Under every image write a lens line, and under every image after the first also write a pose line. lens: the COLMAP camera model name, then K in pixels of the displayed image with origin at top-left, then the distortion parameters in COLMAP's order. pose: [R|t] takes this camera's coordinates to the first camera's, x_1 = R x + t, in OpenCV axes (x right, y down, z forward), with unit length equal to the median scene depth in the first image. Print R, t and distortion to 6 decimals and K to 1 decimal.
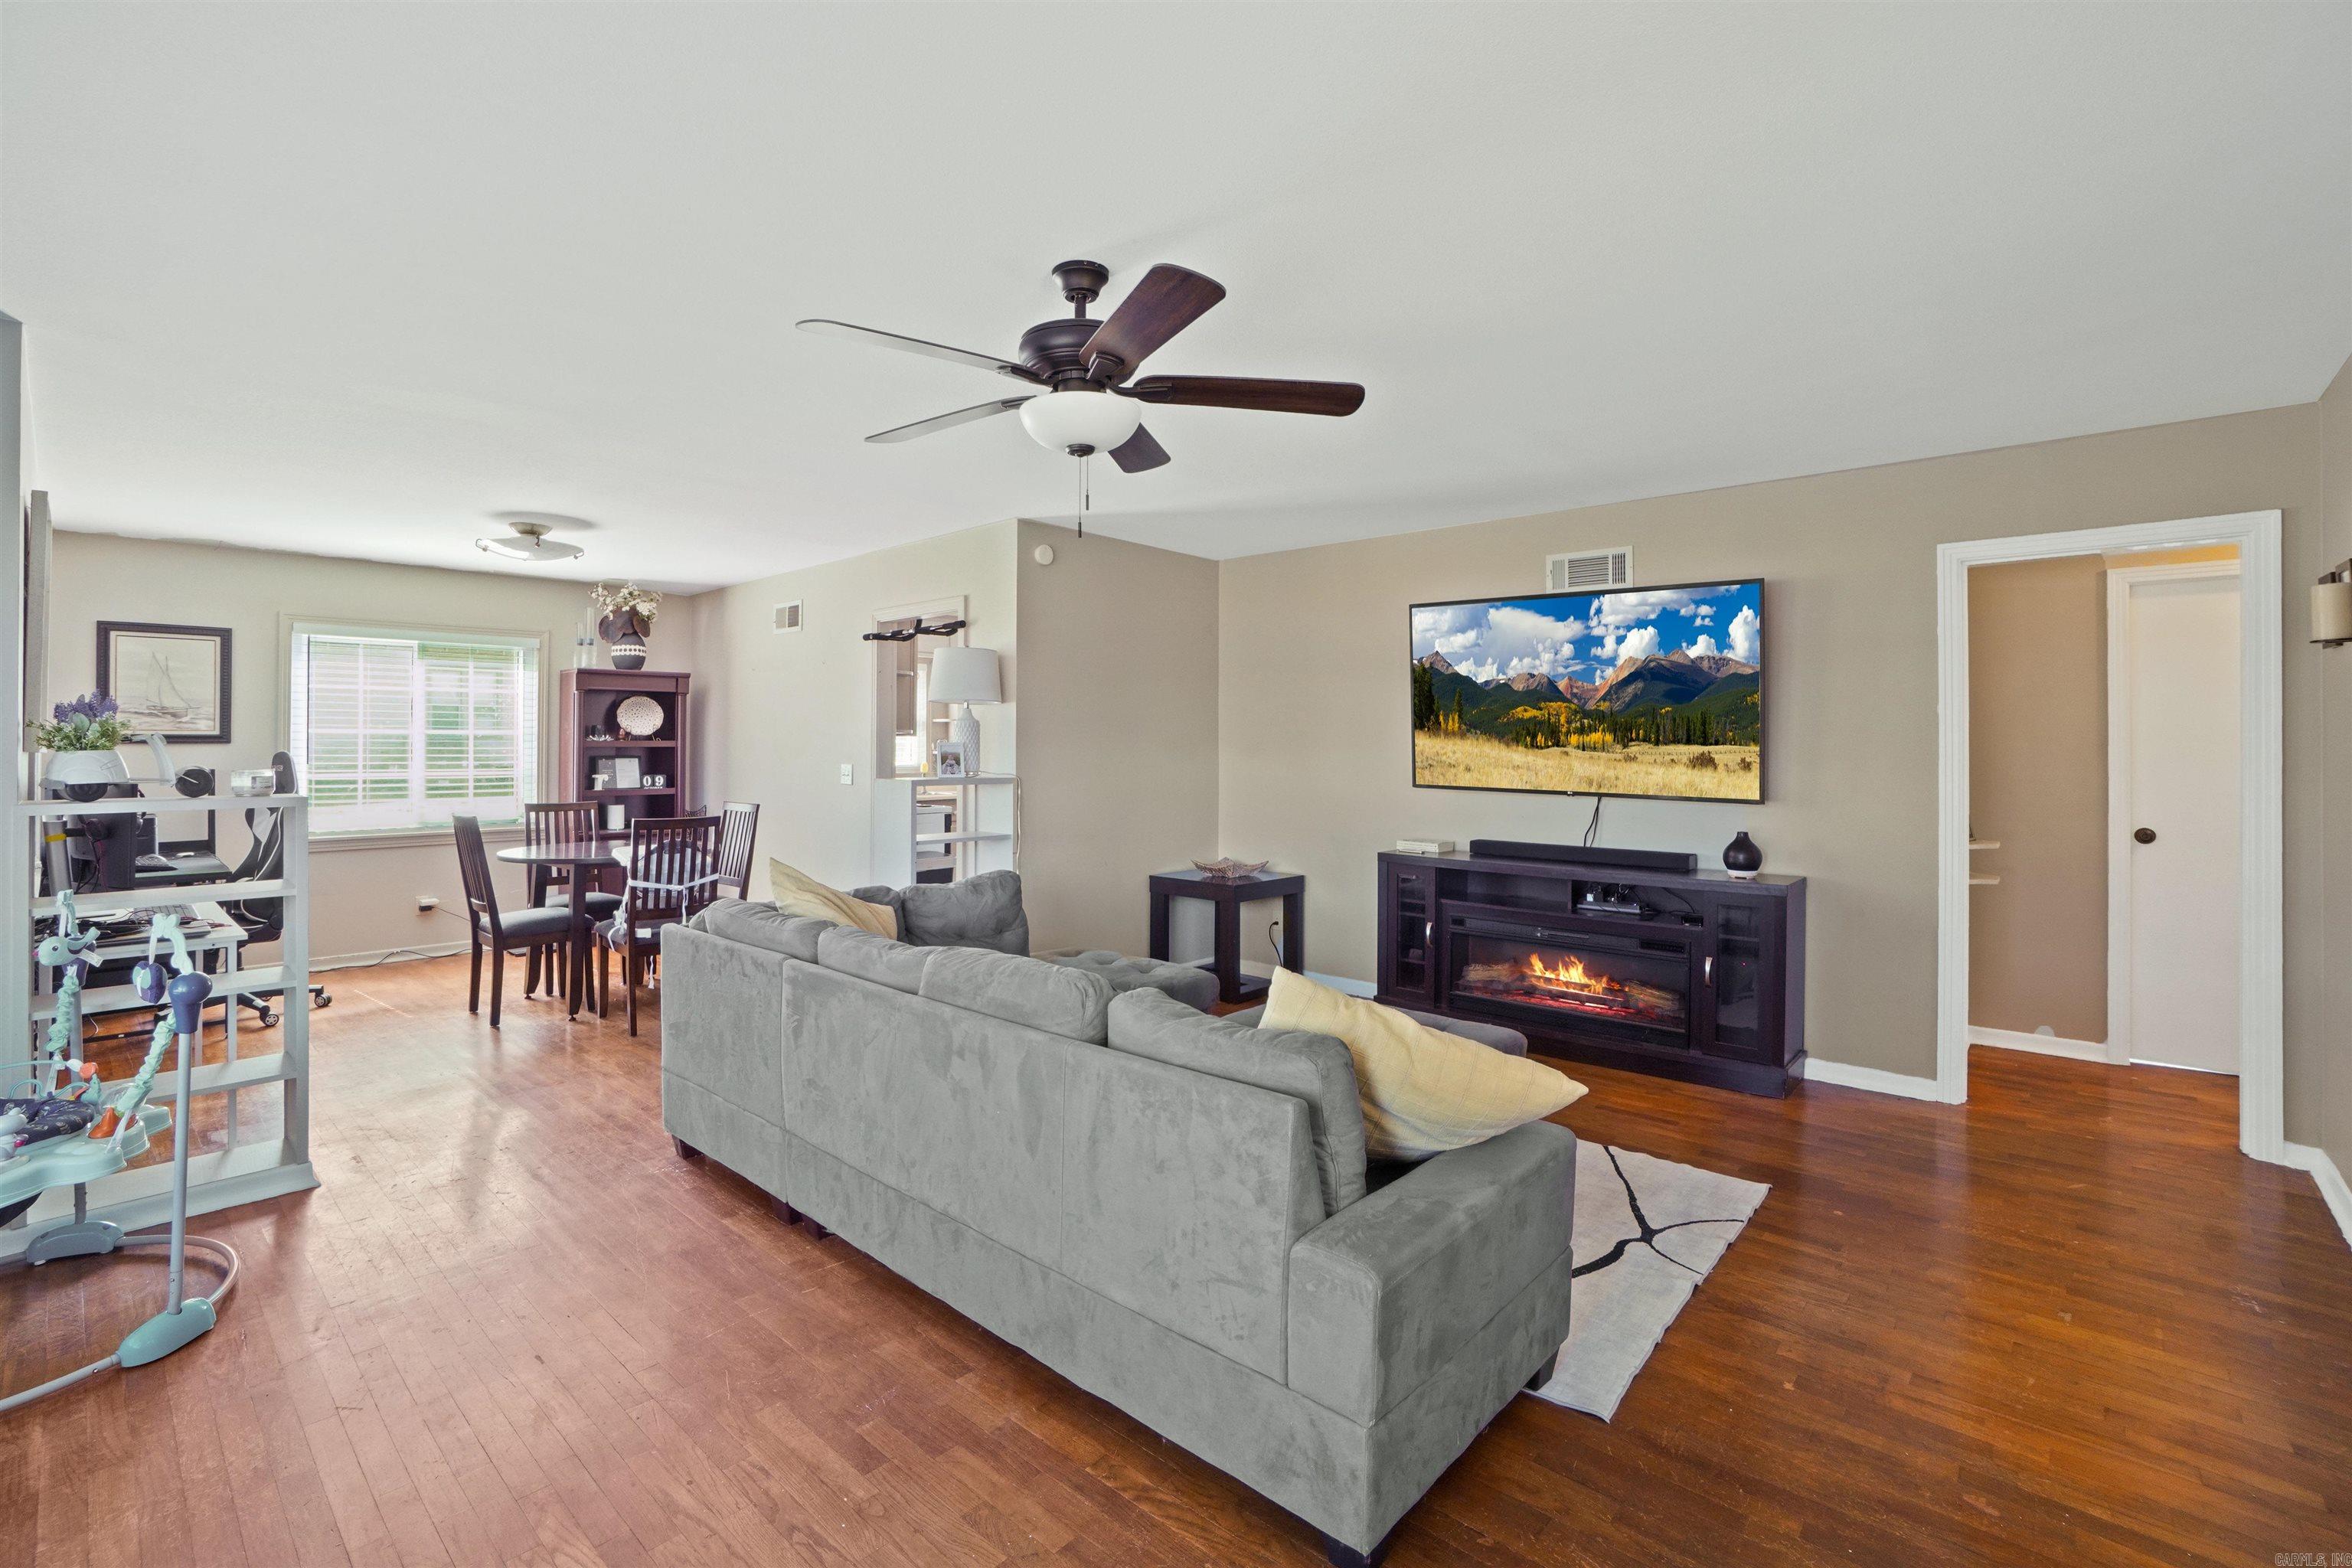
lens RADIAL K [[1028.4, 0, 1171.5], [0, 1028.4, 754.7], [0, 0, 1]] dist [-0.000843, -0.000280]
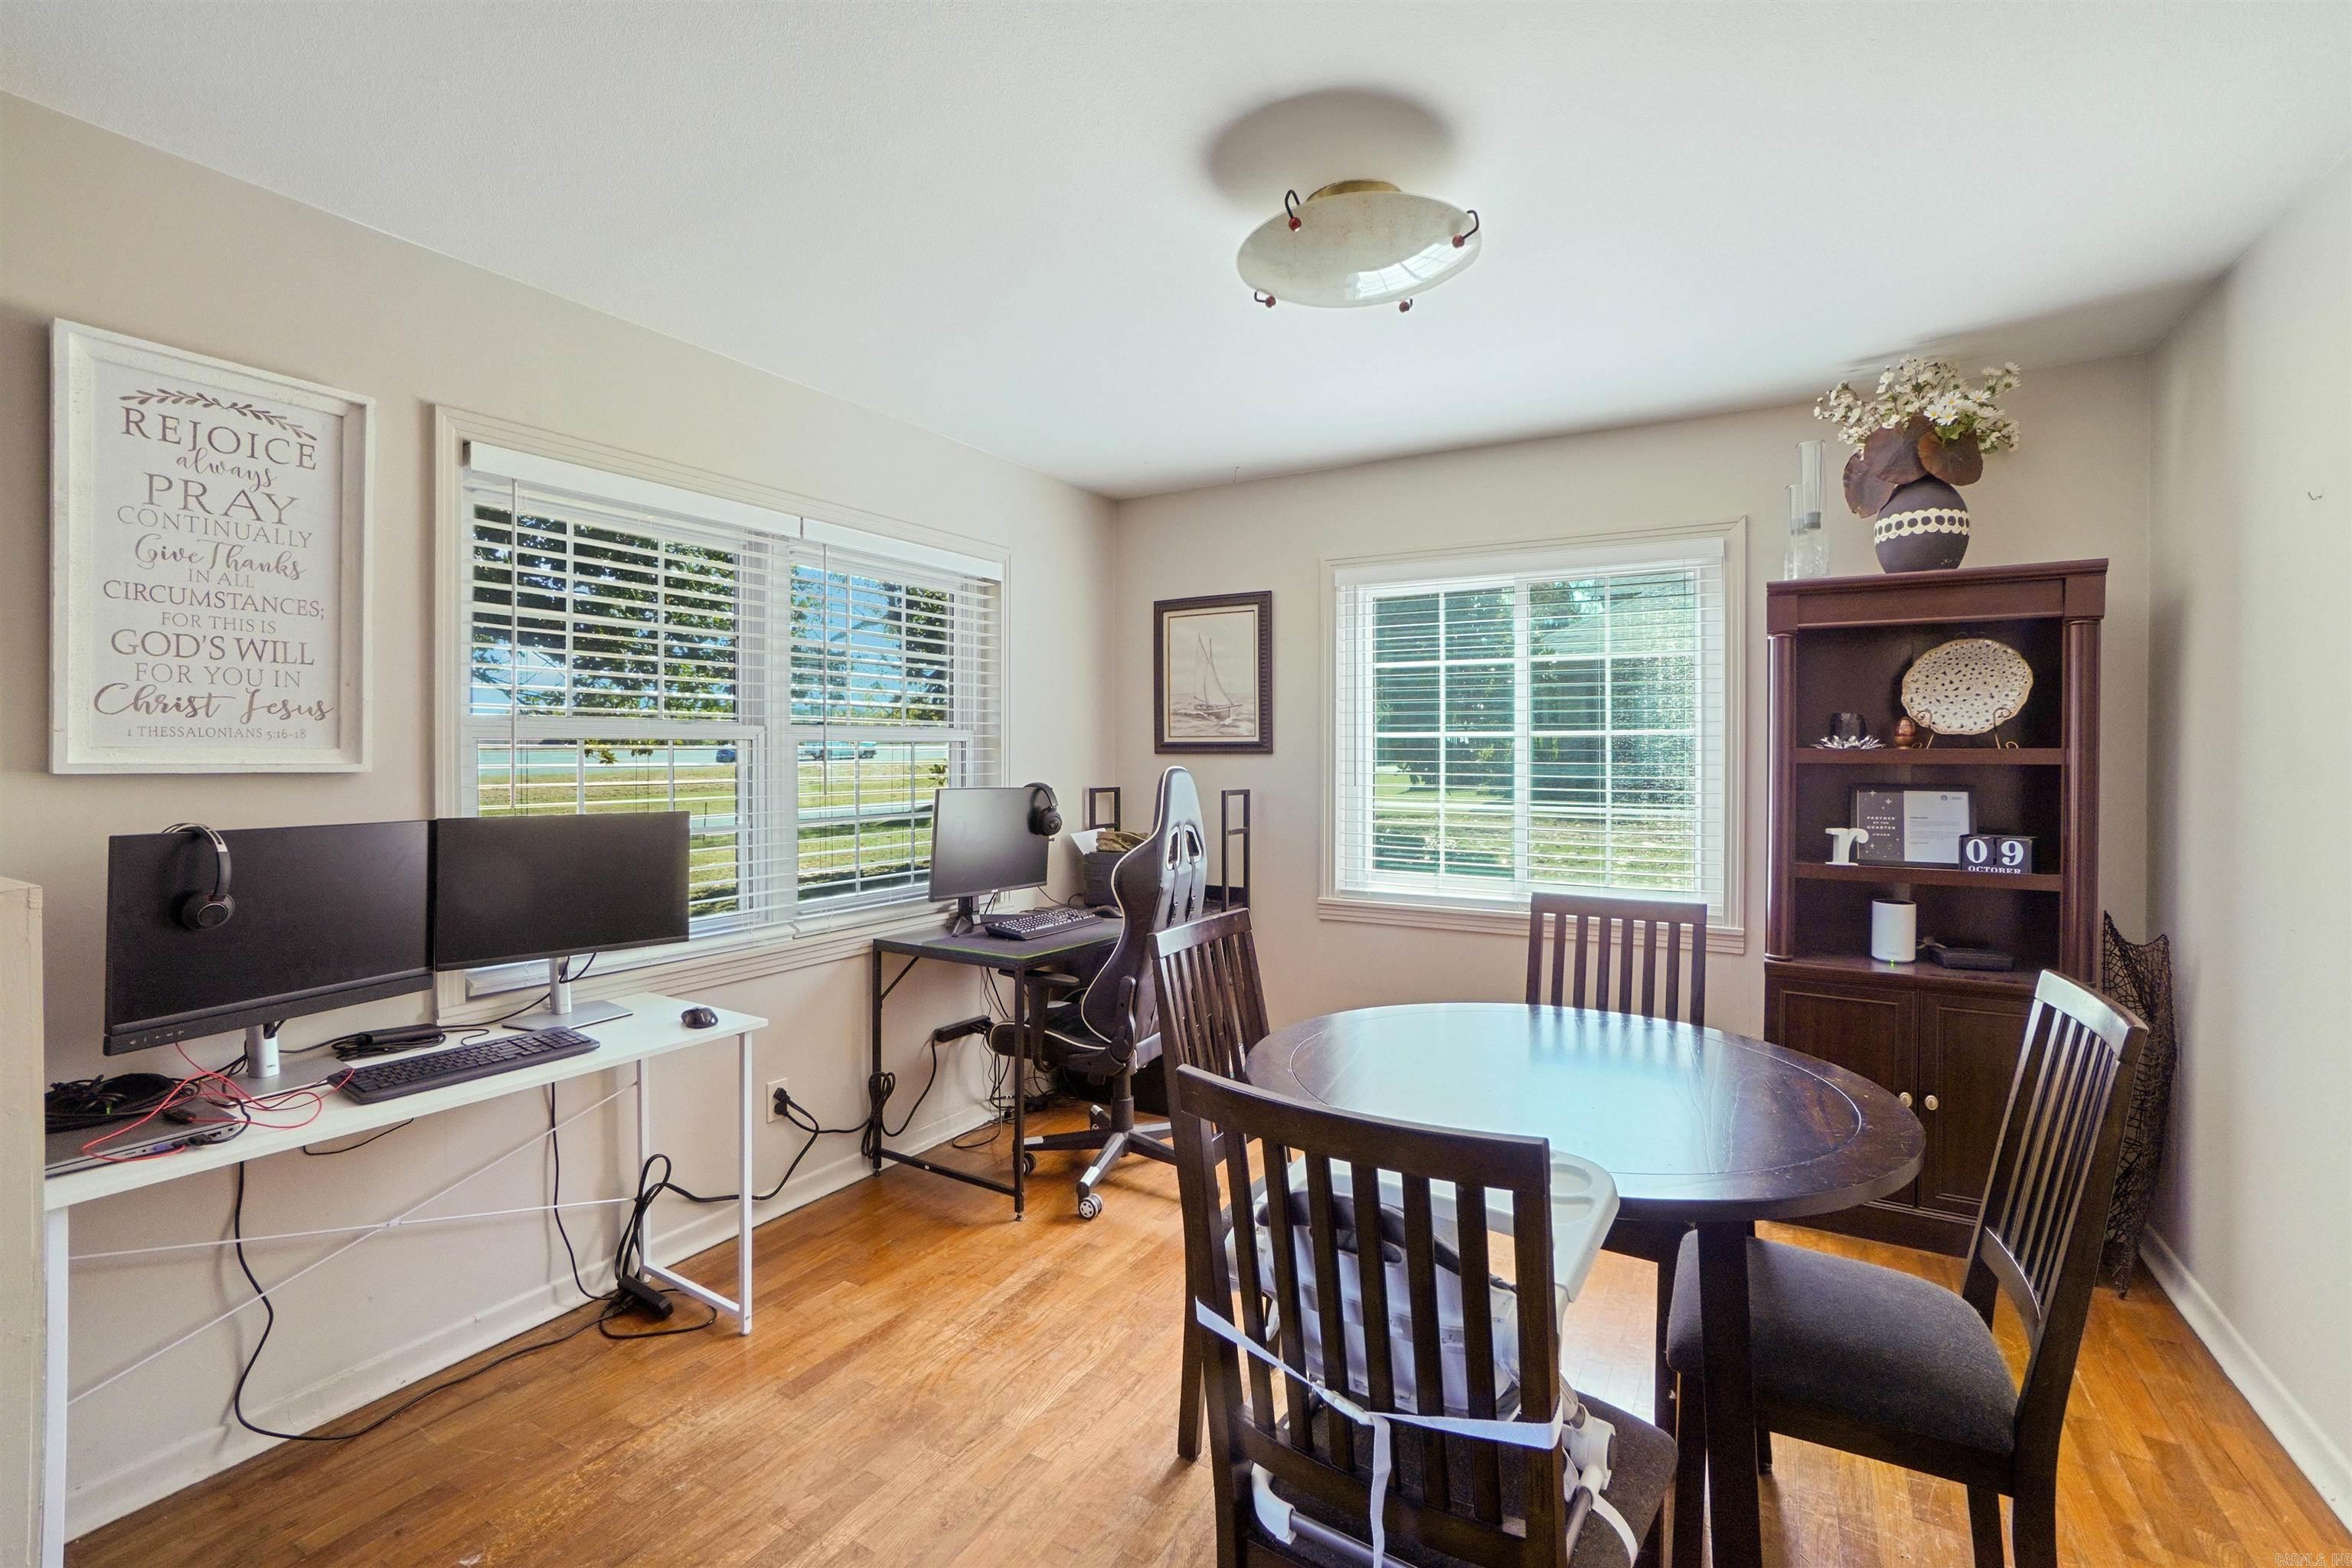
lens RADIAL K [[1028.4, 0, 1171.5], [0, 1028.4, 754.7], [0, 0, 1]] dist [-0.000843, -0.000280]
pose [[0.191908, 0.000344, -0.981413, -0.191210], [-0.010240, 0.999946, -0.001652, -0.007195], [0.981360, 0.010367, 0.191901, 0.641579]]
